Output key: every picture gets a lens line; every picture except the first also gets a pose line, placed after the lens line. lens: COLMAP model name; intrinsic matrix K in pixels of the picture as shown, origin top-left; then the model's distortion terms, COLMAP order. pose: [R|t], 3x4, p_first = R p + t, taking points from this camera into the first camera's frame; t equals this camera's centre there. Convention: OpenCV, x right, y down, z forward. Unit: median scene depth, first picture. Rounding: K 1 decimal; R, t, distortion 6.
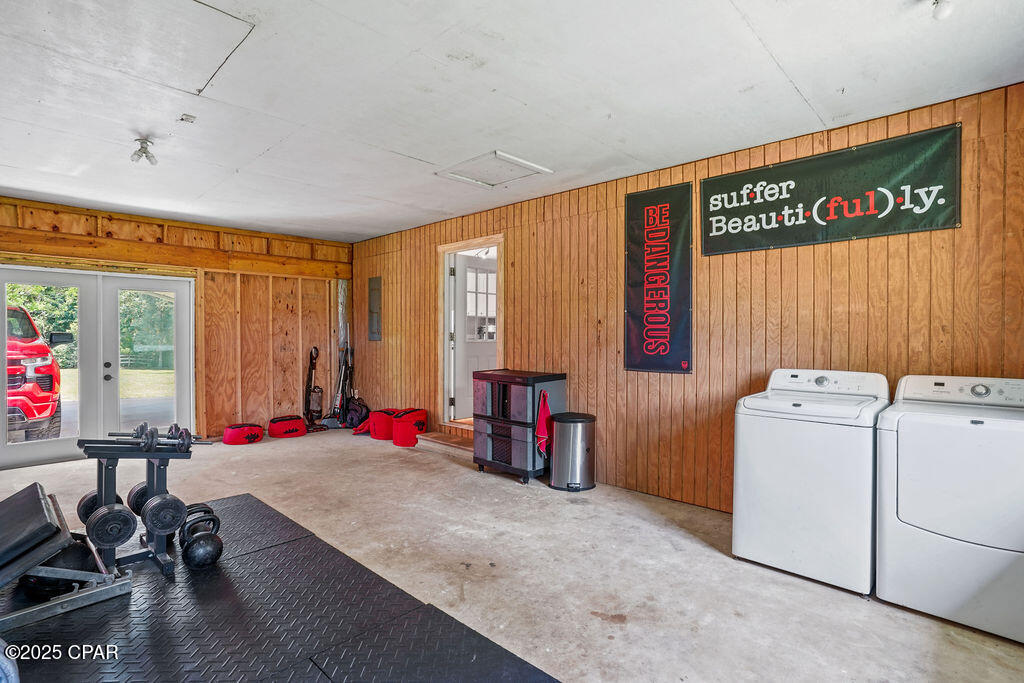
lens RADIAL K [[508.0, 0, 509.0], [0, 508.0, 336.2], [0, 0, 1]] dist [-0.026118, 0.010491]
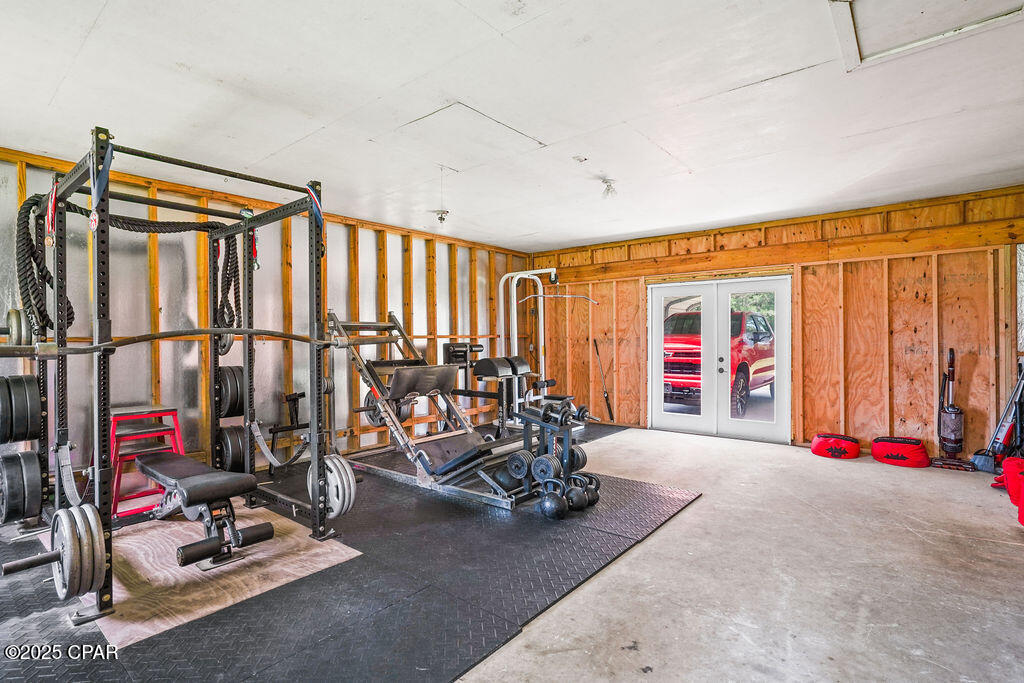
lens RADIAL K [[508.0, 0, 507.1], [0, 508.0, 343.8], [0, 0, 1]] dist [-0.026118, 0.010491]
pose [[0.071190, 0.013038, -0.997378, 0.310455], [0.004823, 0.999898, 0.013415, 0.001854], [0.997451, -0.005766, 0.071120, 0.382335]]
